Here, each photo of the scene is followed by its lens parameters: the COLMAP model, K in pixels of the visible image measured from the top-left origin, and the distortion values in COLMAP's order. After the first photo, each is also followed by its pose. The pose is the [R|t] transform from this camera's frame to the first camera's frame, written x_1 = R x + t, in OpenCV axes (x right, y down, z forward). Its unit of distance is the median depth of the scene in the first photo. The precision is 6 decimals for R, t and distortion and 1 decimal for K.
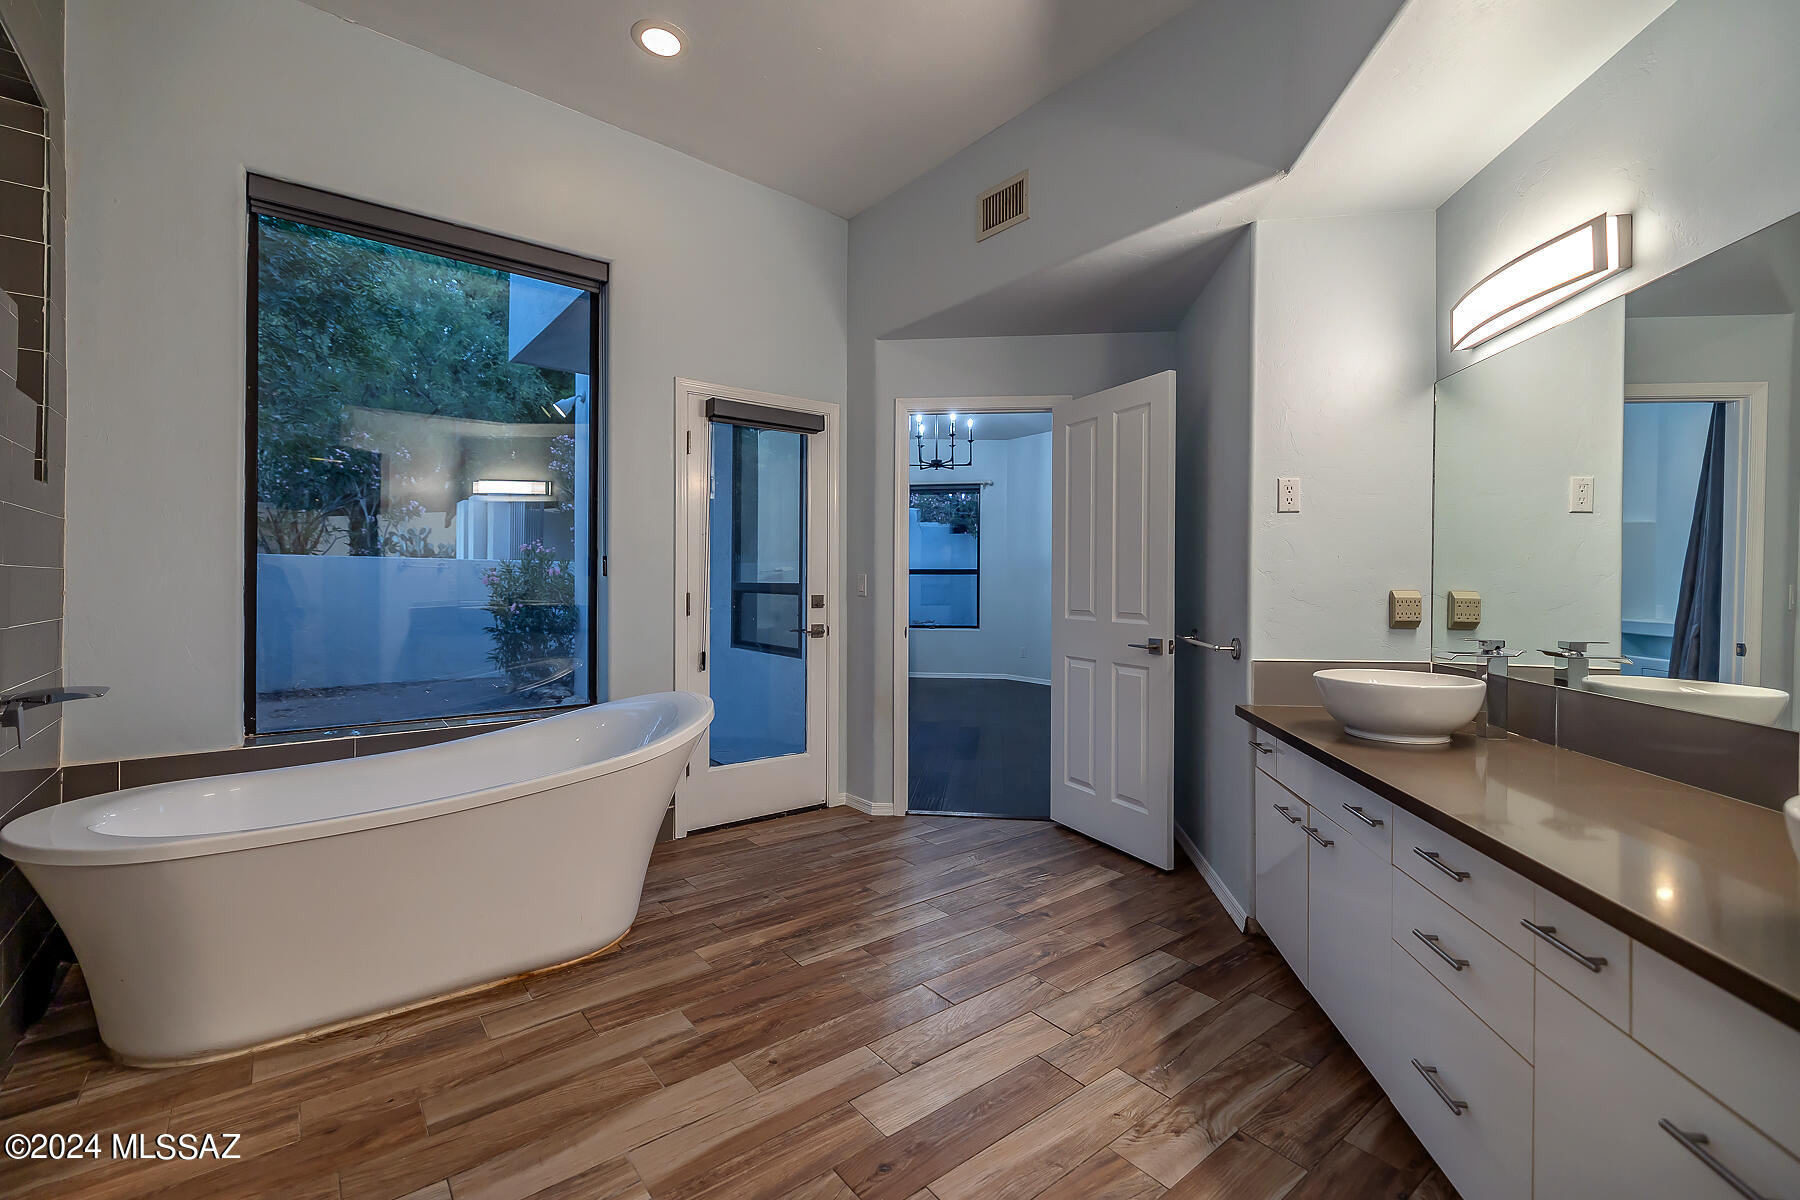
lens RADIAL K [[775.7, 0, 900.0], [0, 775.7, 600.0], [0, 0, 1]] dist [0.001966, 0.000284]
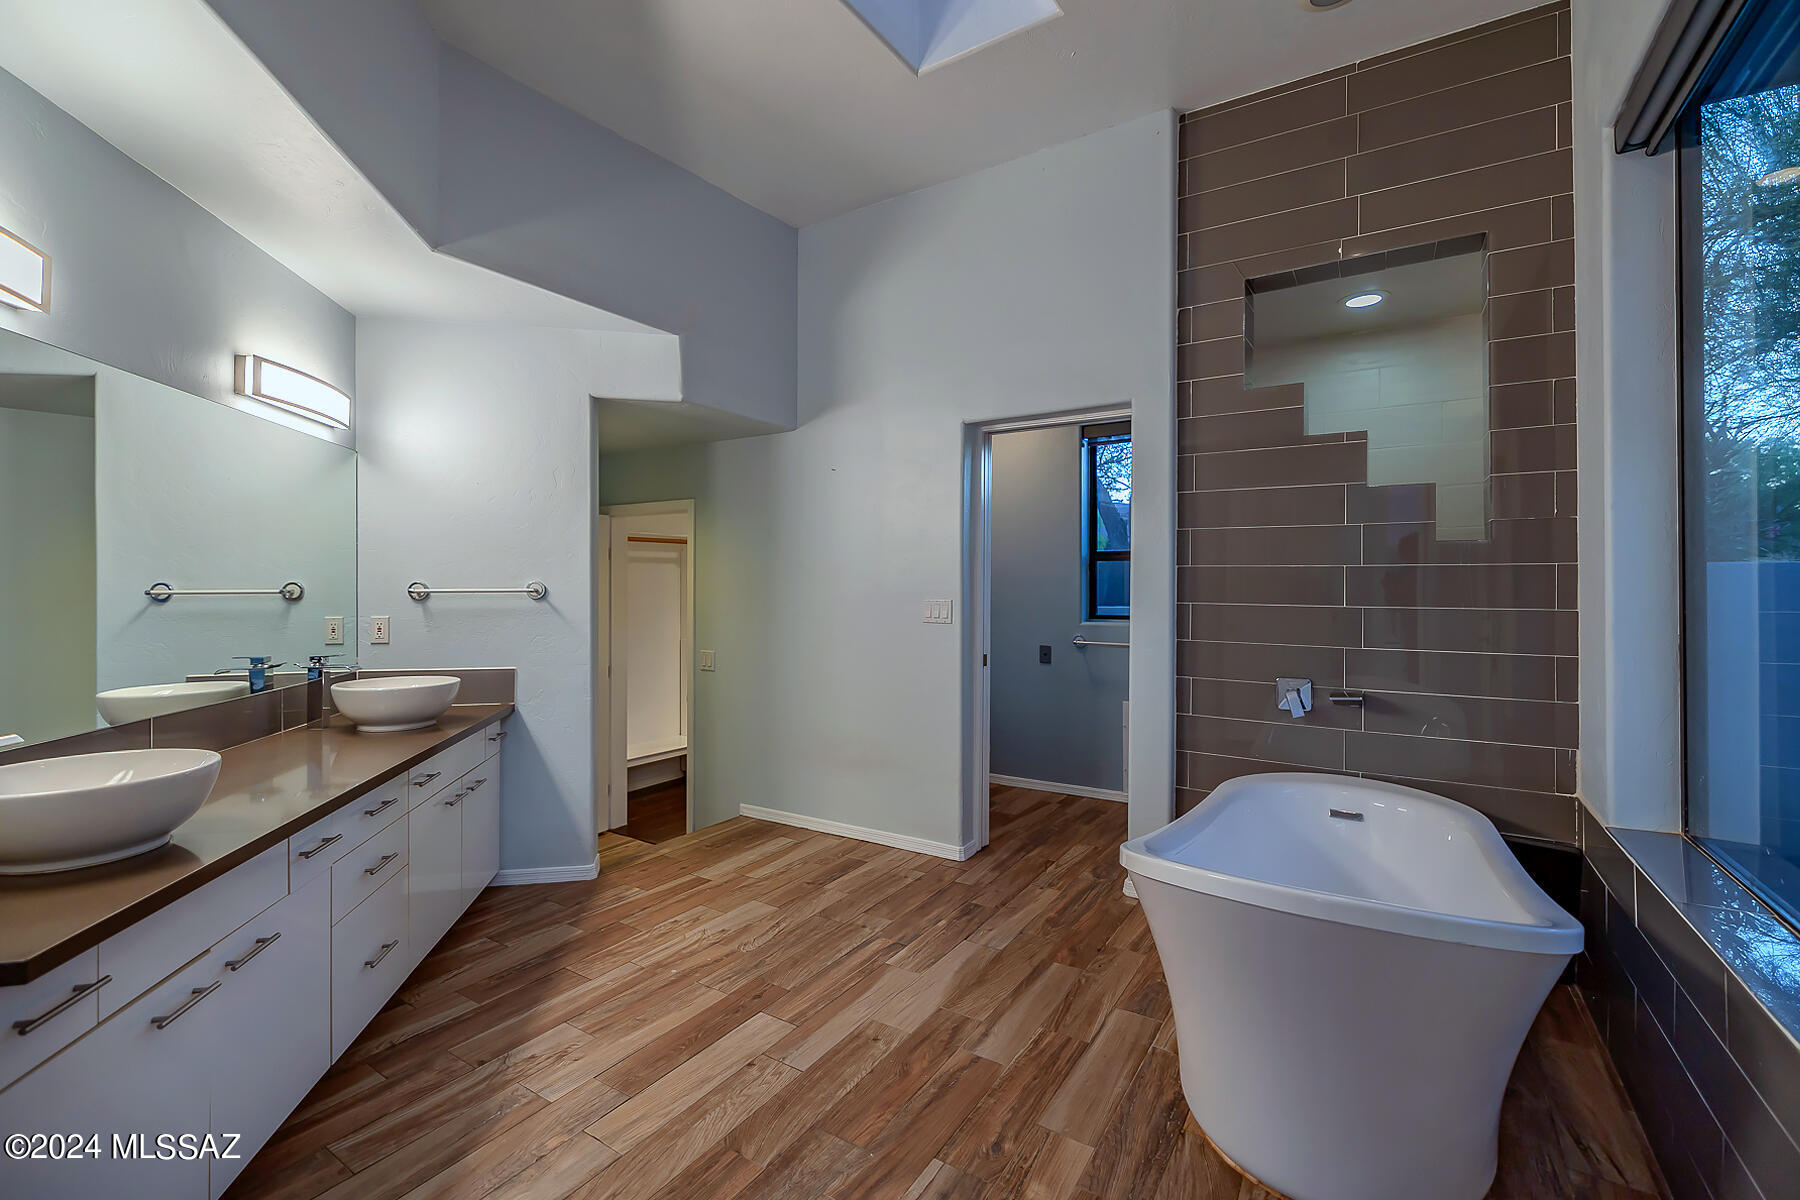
lens RADIAL K [[775.7, 0, 900.0], [0, 775.7, 600.0], [0, 0, 1]] dist [0.001966, 0.000284]
pose [[-0.944875, 0.000400, -0.327432, 0.181898], [-0.011950, 0.999291, 0.035704, -0.099980], [0.327214, 0.037648, -0.944200, 2.099514]]
